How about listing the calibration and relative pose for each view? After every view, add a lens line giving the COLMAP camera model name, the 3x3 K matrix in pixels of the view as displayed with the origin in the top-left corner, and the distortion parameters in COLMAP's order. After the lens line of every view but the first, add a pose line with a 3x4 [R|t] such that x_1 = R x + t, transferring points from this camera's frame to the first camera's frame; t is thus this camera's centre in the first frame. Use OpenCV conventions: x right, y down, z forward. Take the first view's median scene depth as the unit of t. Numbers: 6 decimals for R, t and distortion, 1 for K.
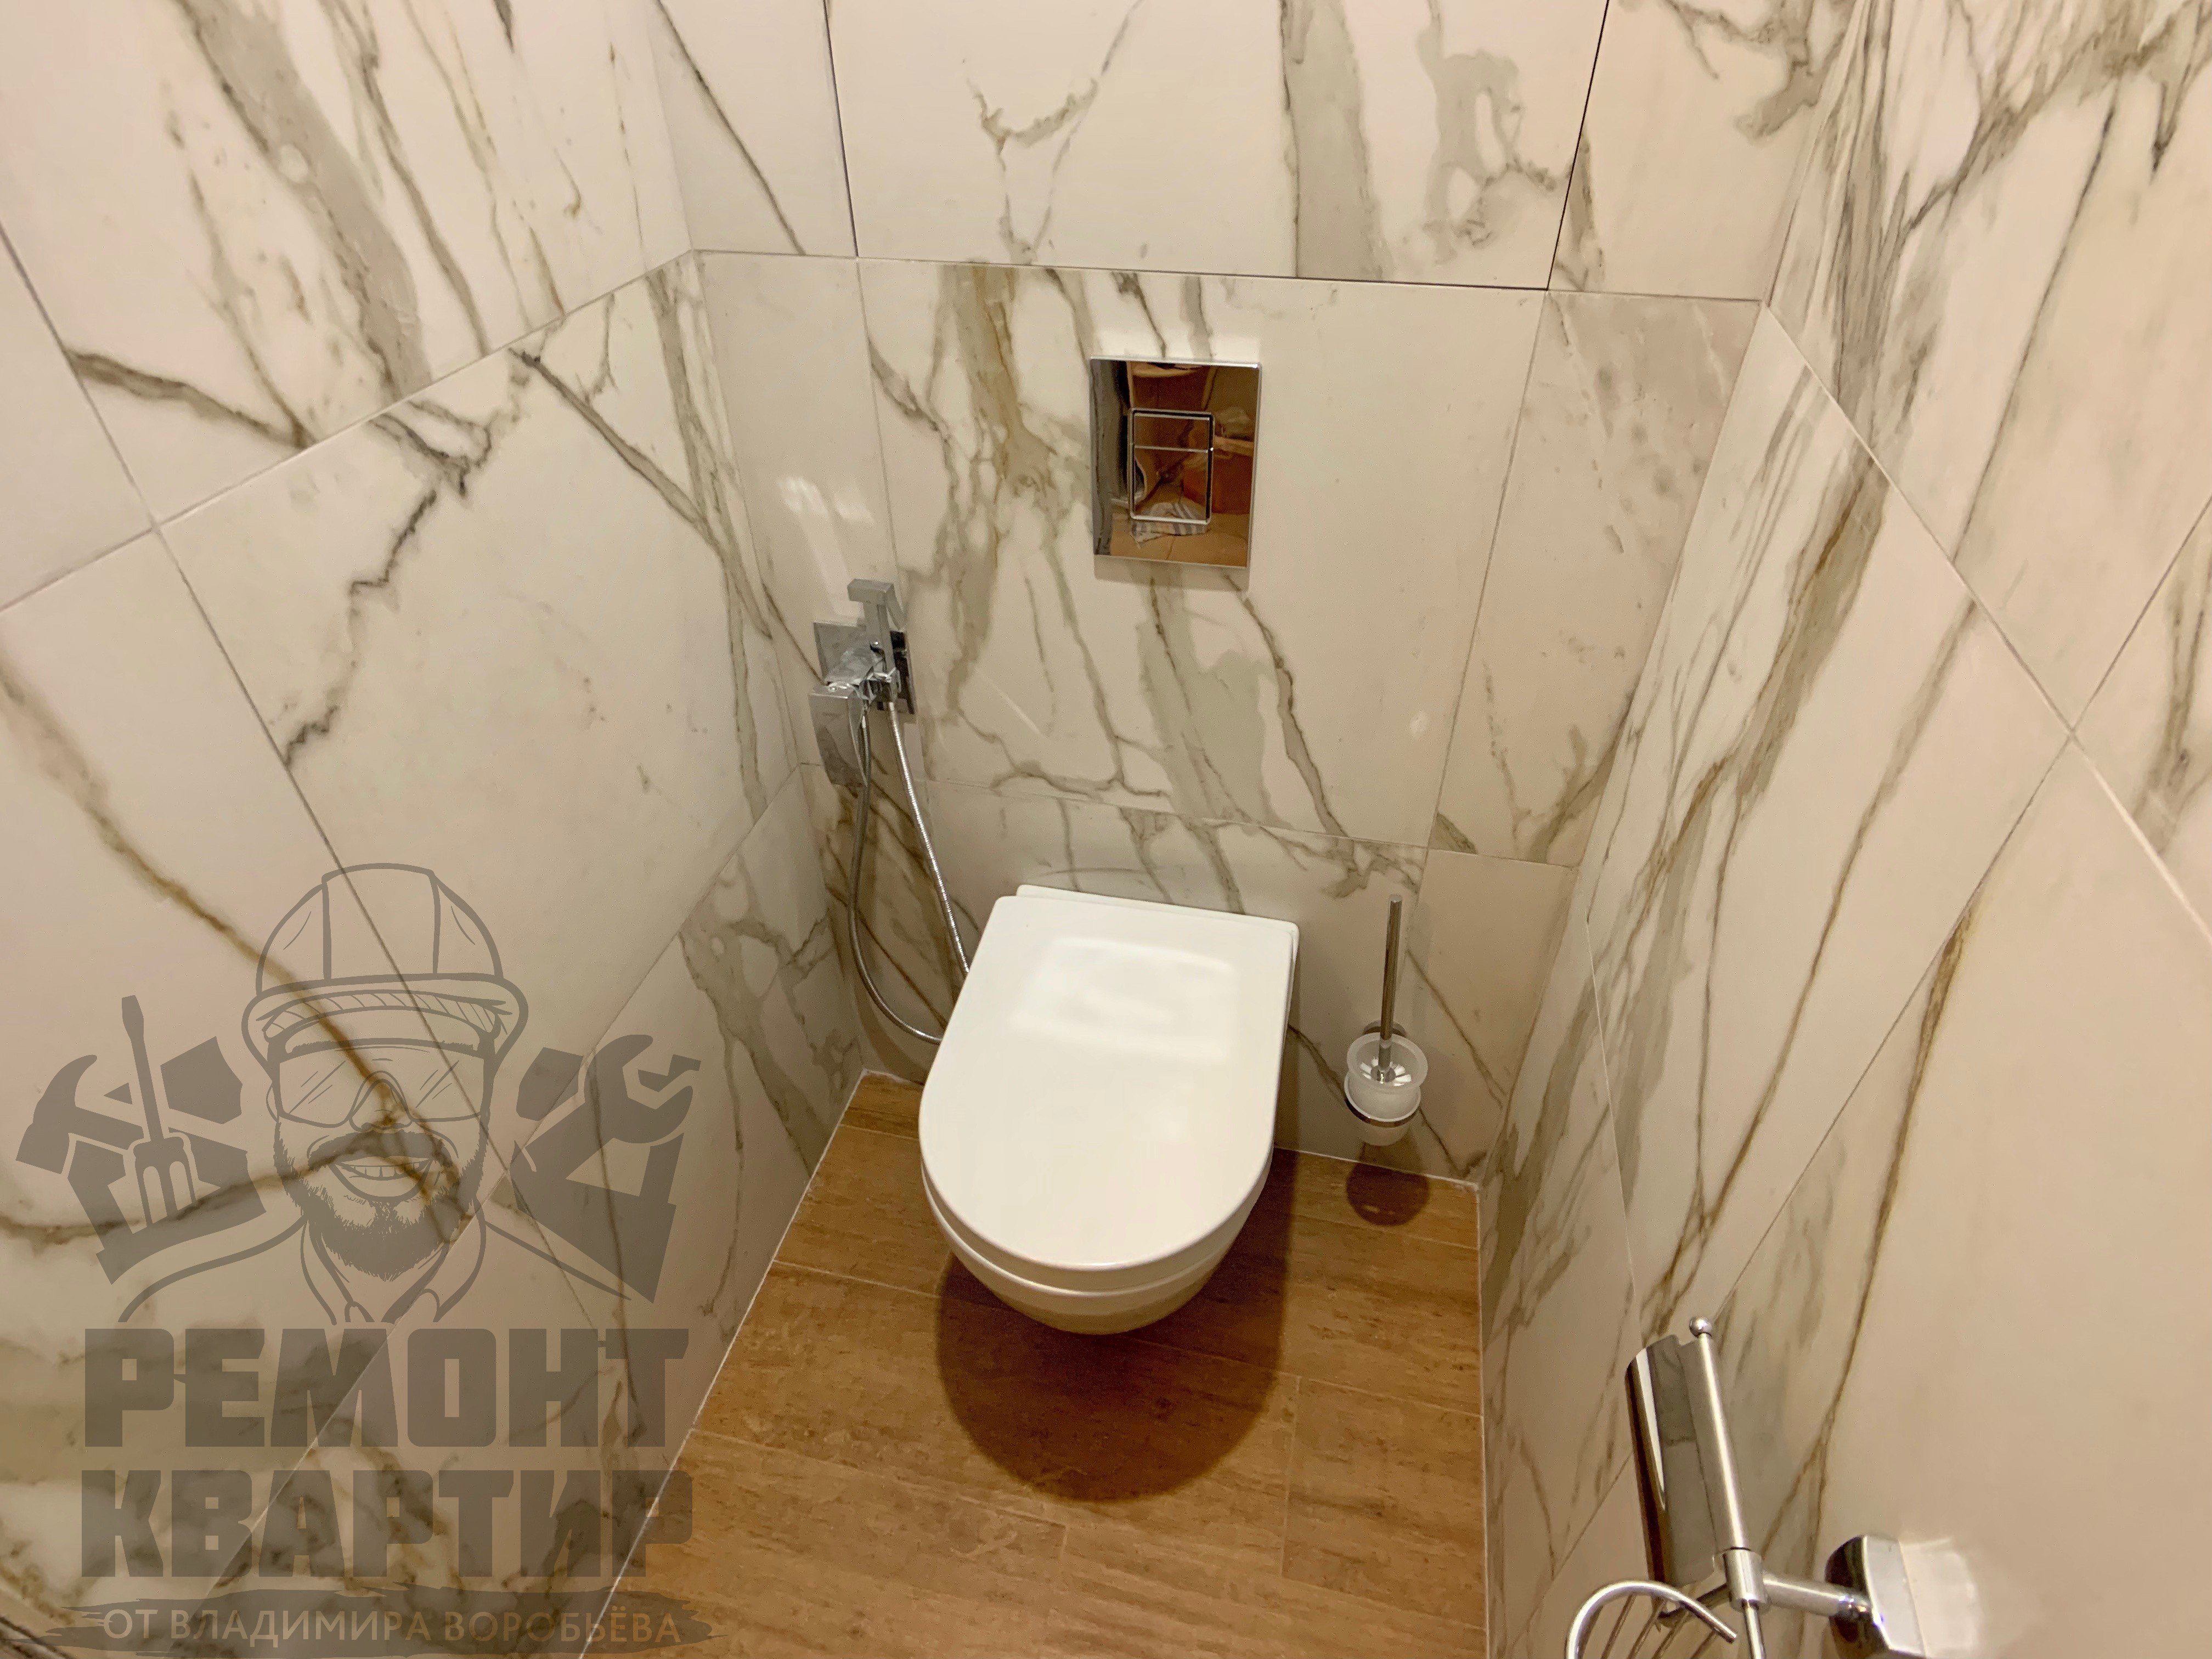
lens RADIAL K [[1173.8, 0, 1091.4], [0, 1173.8, 793.7], [0, 0, 1]] dist [-0.001998, -0.009562]
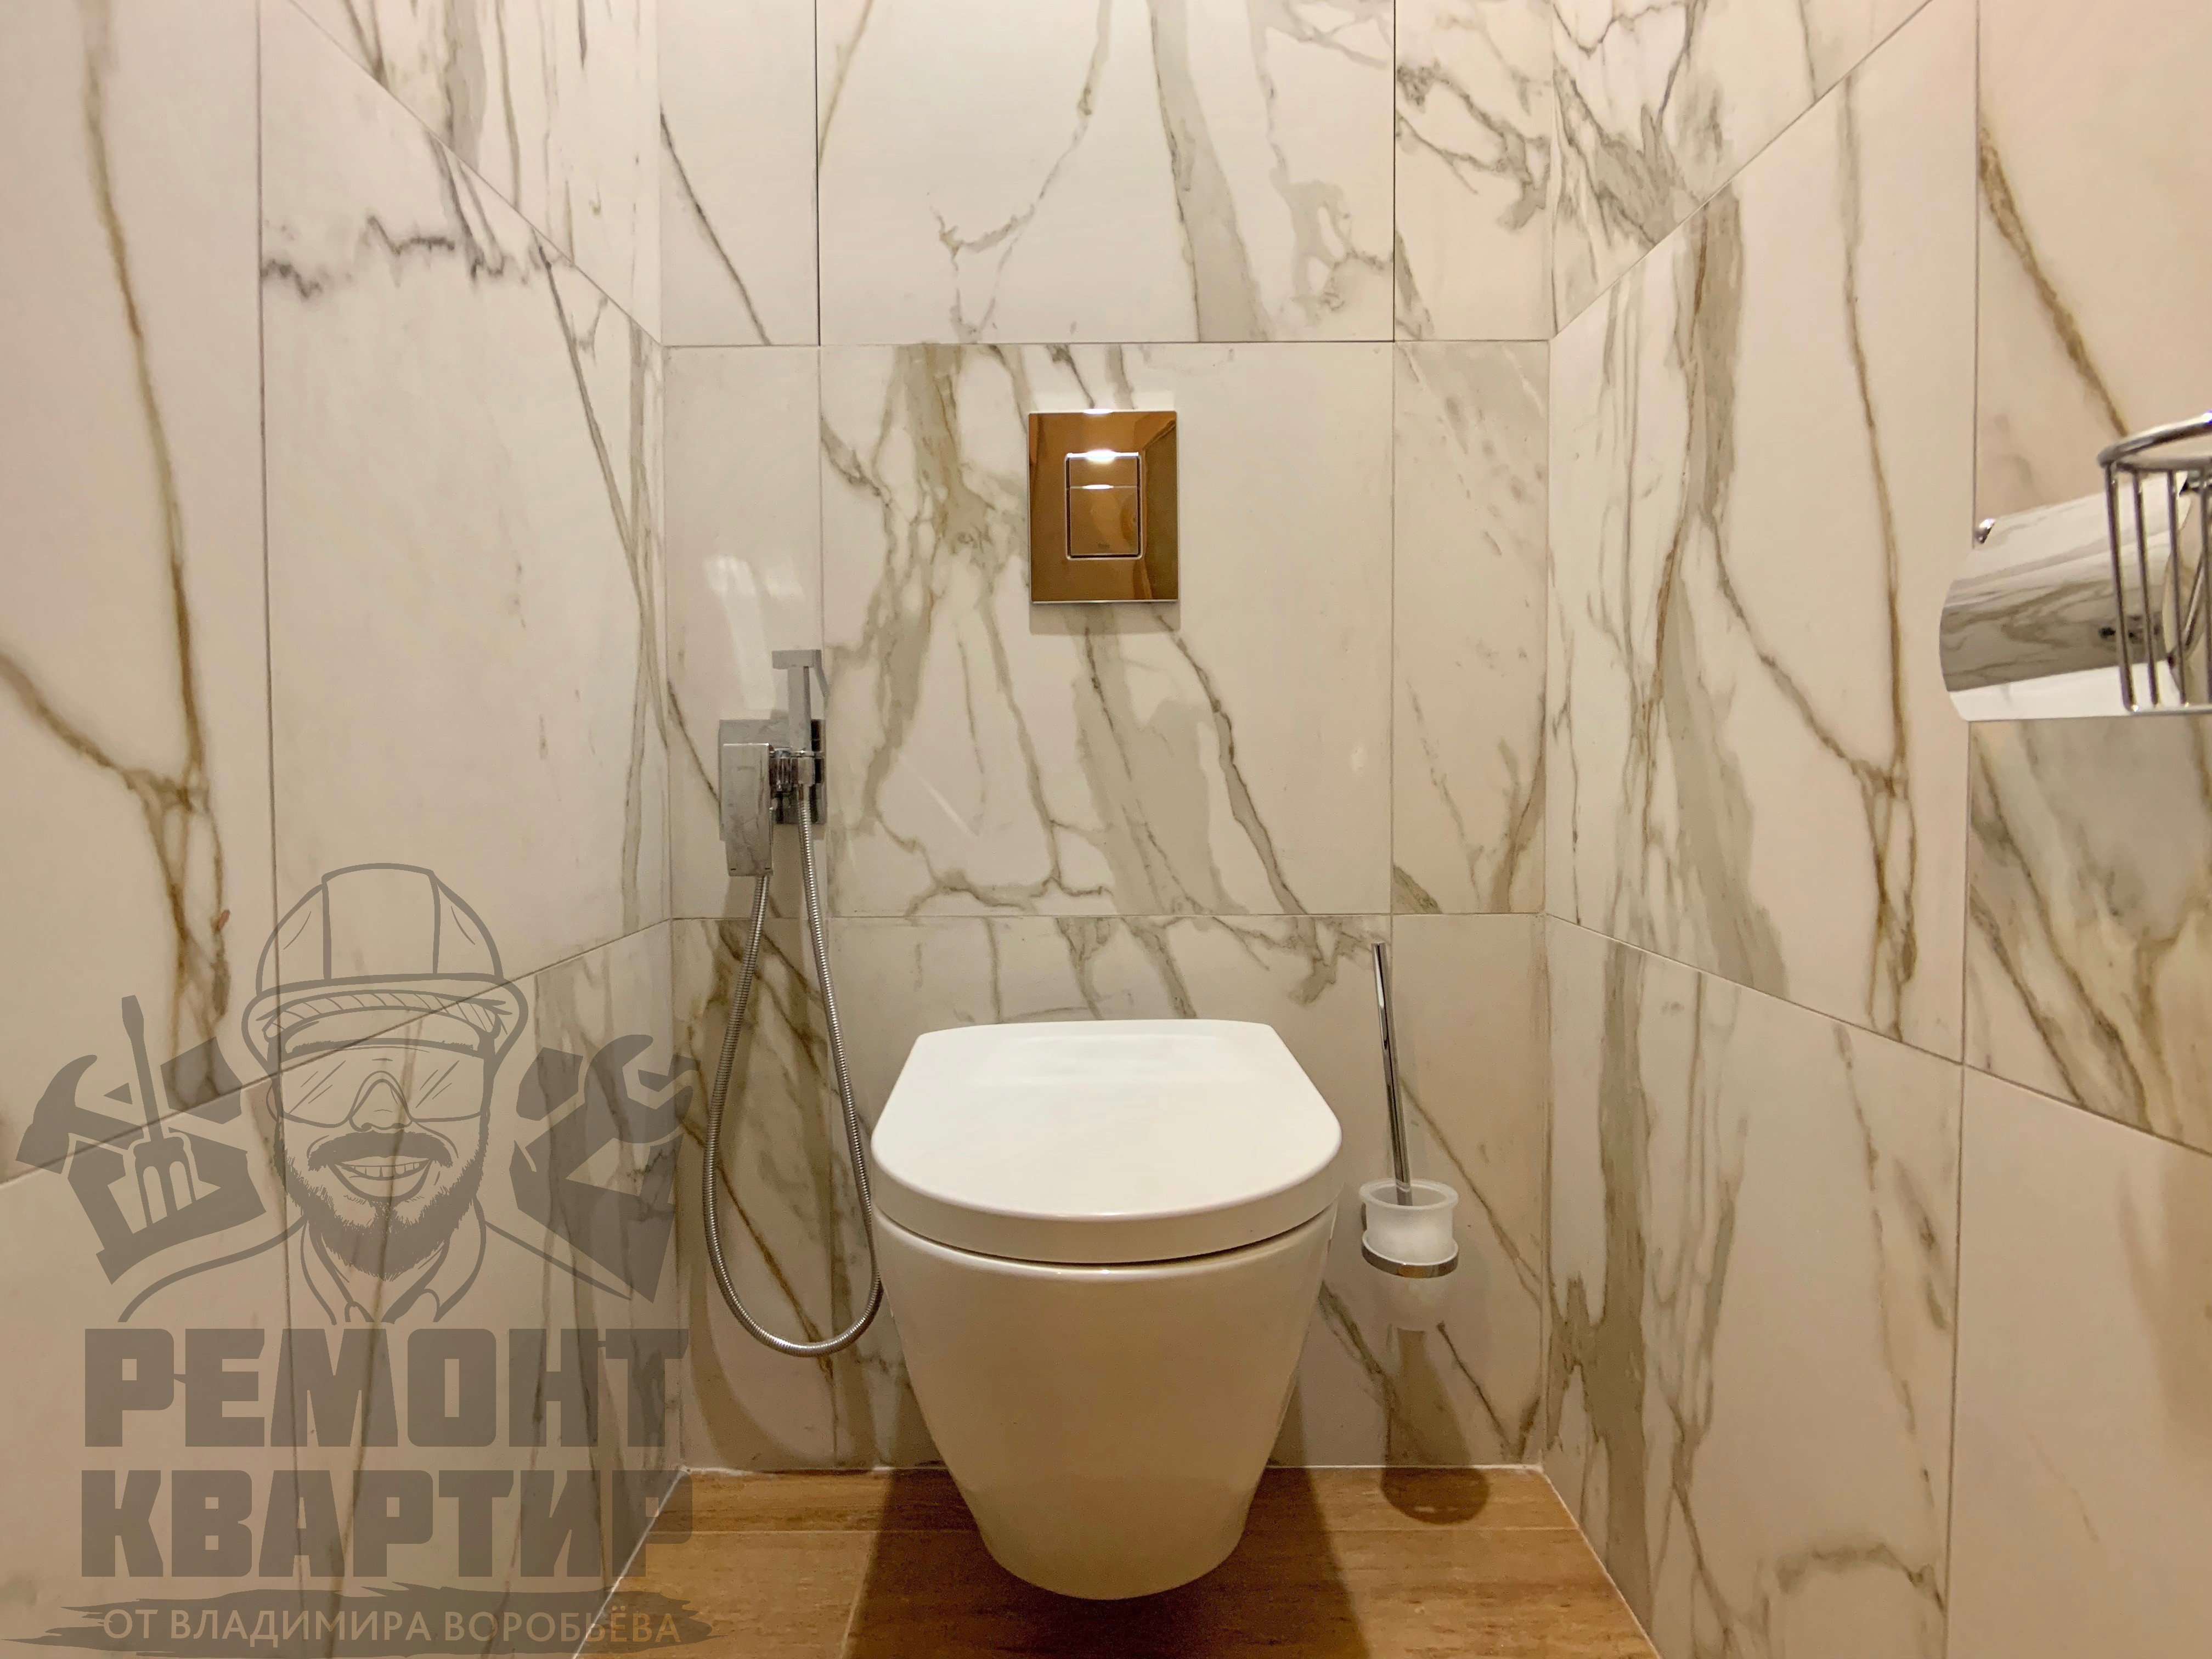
lens RADIAL K [[1173.8, 0, 1088.8], [0, 1173.8, 795.0], [0, 0, 1]] dist [-0.001998, -0.009562]
pose [[0.973946, 0.001746, 0.226773, -0.184878], [0.132805, 0.806176, -0.576579, 0.543772], [-0.183826, 0.591674, 0.784940, 0.282666]]
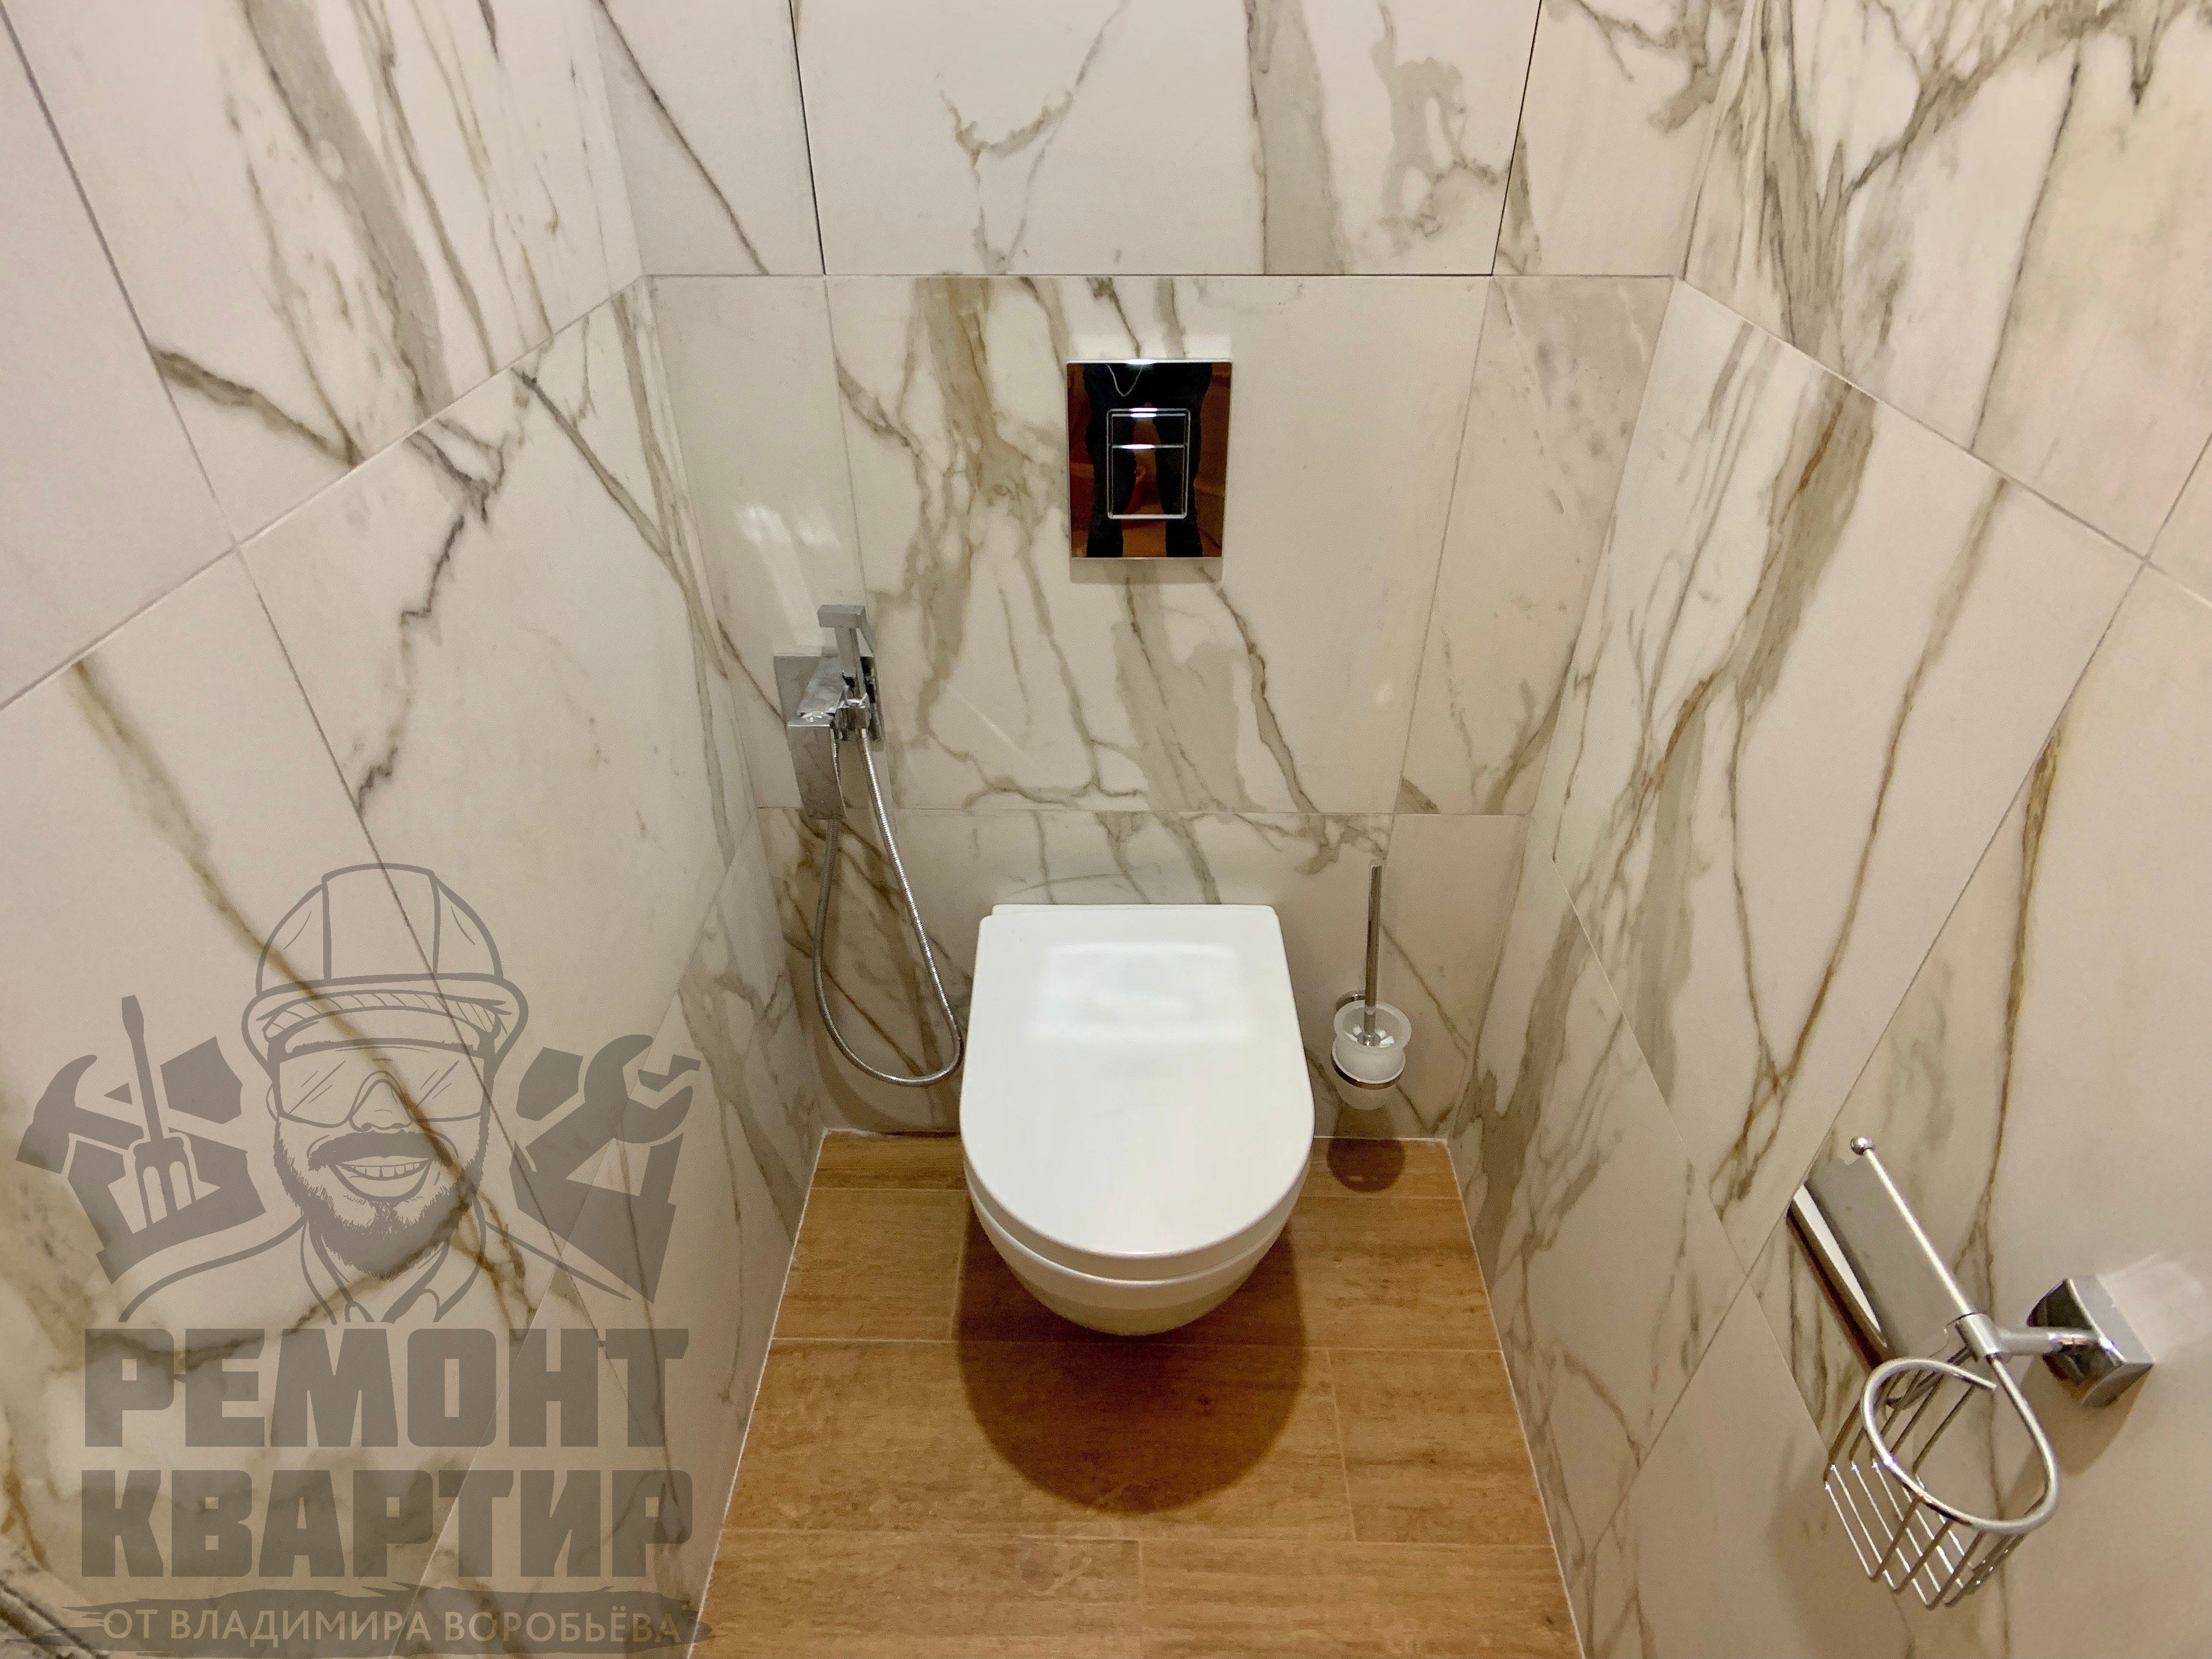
lens RADIAL K [[1173.8, 0, 1092.7], [0, 1173.8, 798.1], [0, 0, 1]] dist [-0.001998, -0.009562]
pose [[0.978240, -0.112202, 0.174519, -0.183244], [0.119936, 0.992186, -0.034384, 0.040893], [-0.169297, 0.054566, 0.984053, 0.005540]]
